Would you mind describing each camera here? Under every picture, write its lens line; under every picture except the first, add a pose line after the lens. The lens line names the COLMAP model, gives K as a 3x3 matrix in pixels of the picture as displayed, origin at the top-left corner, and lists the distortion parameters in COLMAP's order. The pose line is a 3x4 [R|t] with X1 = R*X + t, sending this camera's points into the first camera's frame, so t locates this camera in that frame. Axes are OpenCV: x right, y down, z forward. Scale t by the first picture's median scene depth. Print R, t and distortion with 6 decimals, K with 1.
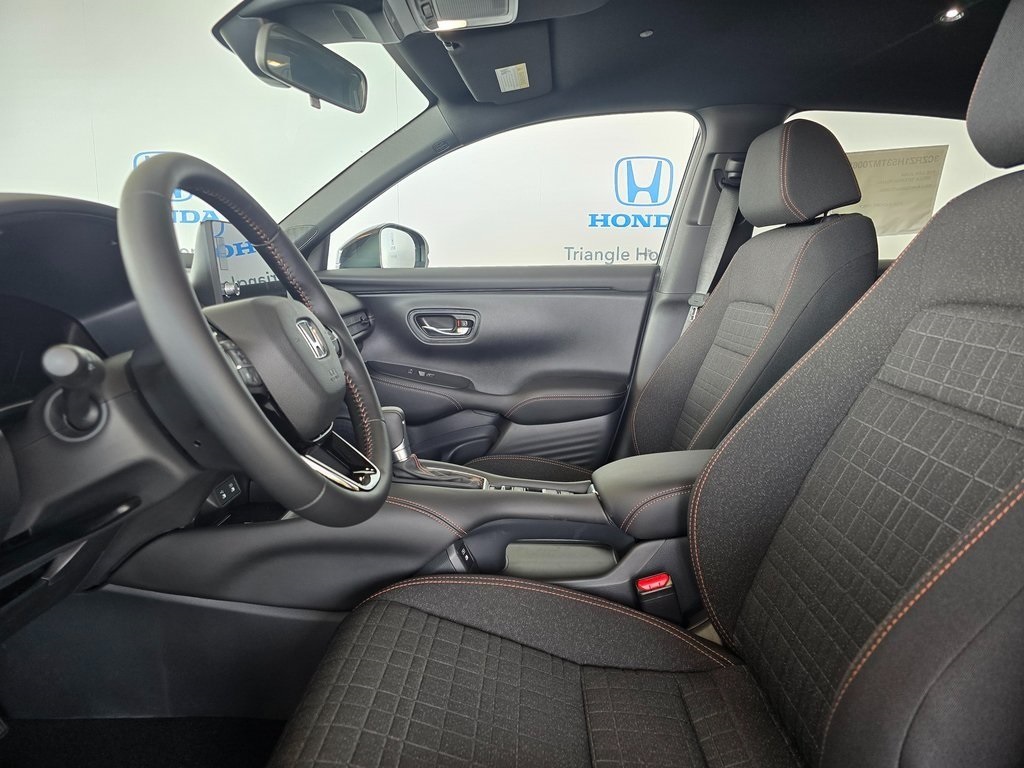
lens RADIAL K [[665.6, 0, 512.0], [0, 665.6, 384.0], [0, 0, 1]] dist [0.088312, -0.115752]
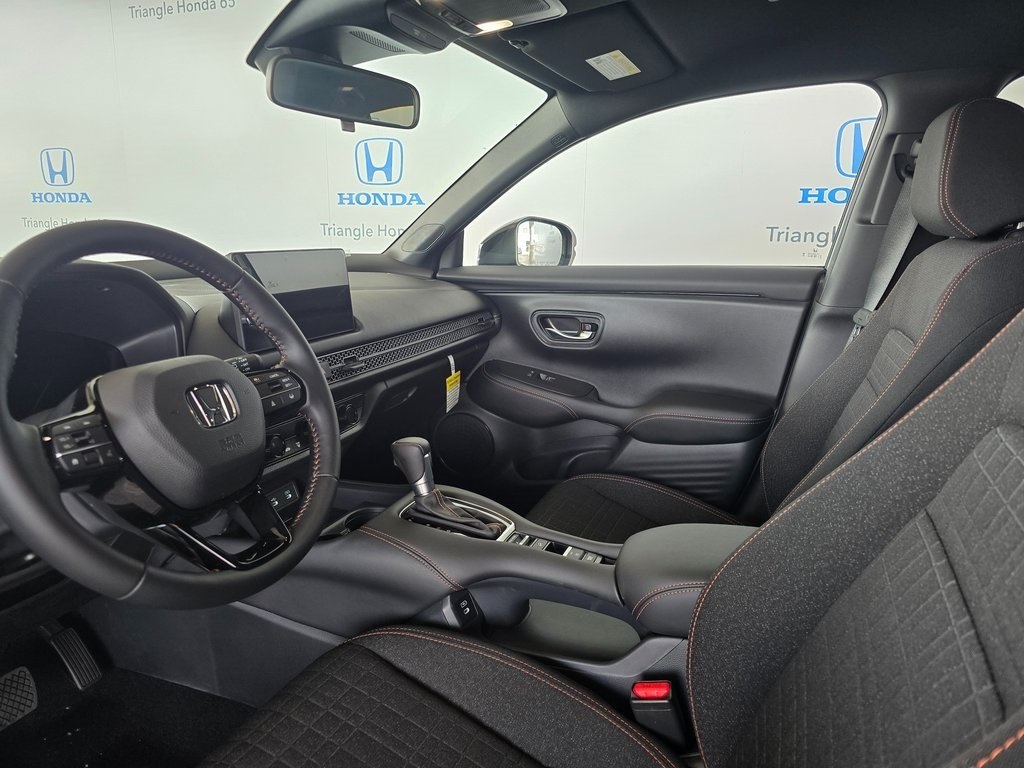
lens RADIAL K [[665.6, 0, 512.0], [0, 665.6, 384.0], [0, 0, 1]] dist [0.088312, -0.115752]
pose [[0.933532, 0.084382, -0.348421, 0.166370], [-0.064230, 0.995546, 0.069013, -0.071618], [0.352692, -0.042047, 0.934794, 0.088170]]
